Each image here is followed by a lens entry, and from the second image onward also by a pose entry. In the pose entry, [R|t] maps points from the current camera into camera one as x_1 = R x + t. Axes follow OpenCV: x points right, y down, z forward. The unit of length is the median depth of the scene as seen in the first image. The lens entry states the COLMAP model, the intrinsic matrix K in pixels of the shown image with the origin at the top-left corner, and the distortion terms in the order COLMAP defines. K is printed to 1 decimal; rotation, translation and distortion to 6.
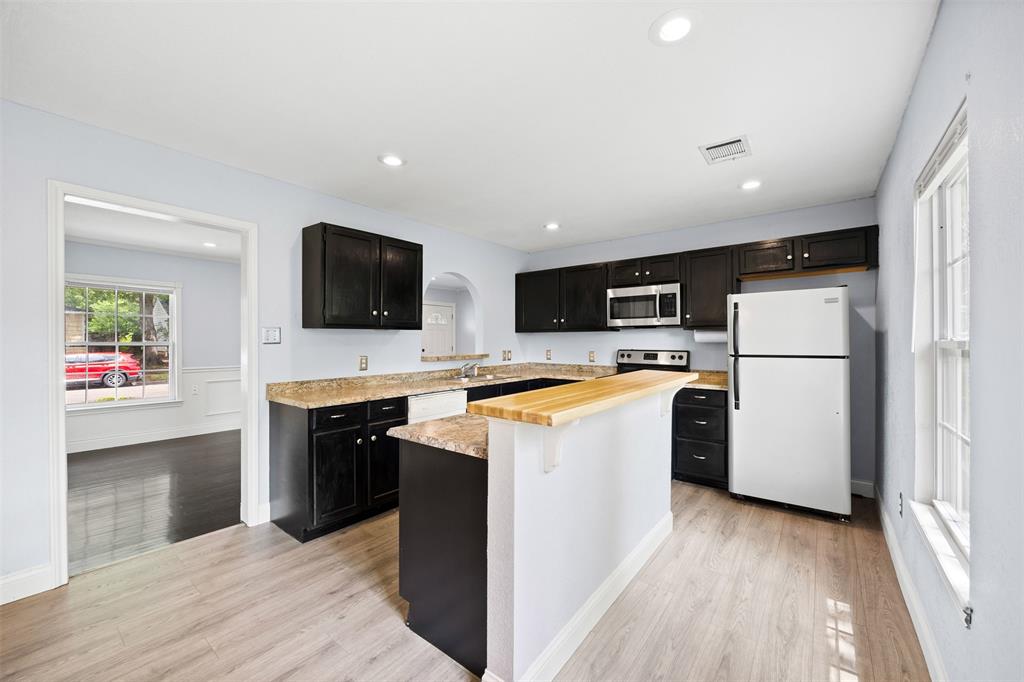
lens RADIAL K [[399.4, 0, 504.9], [0, 399.4, 338.7], [0, 0, 1]] dist [-0.001657, 0.000042]
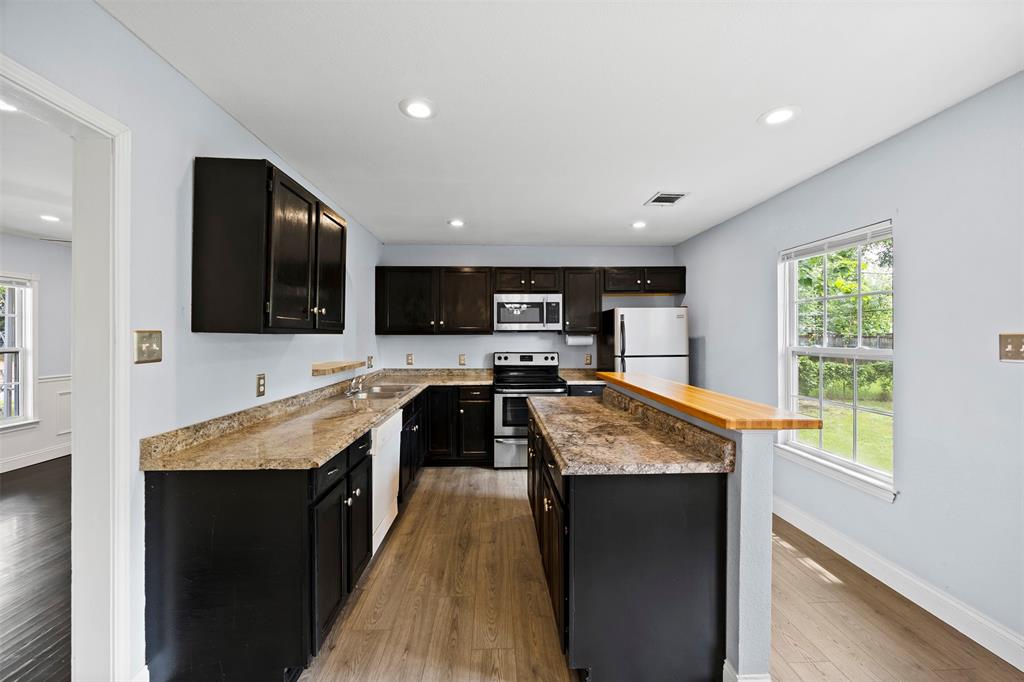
lens RADIAL K [[399.4, 0, 507.6], [0, 399.4, 340.9], [0, 0, 1]] dist [-0.001657, 0.000042]
pose [[0.769625, -0.000990, 0.638495, -0.382330], [-0.002070, 0.999990, 0.004046, -0.007518], [-0.638493, -0.004435, 0.769615, 0.192161]]
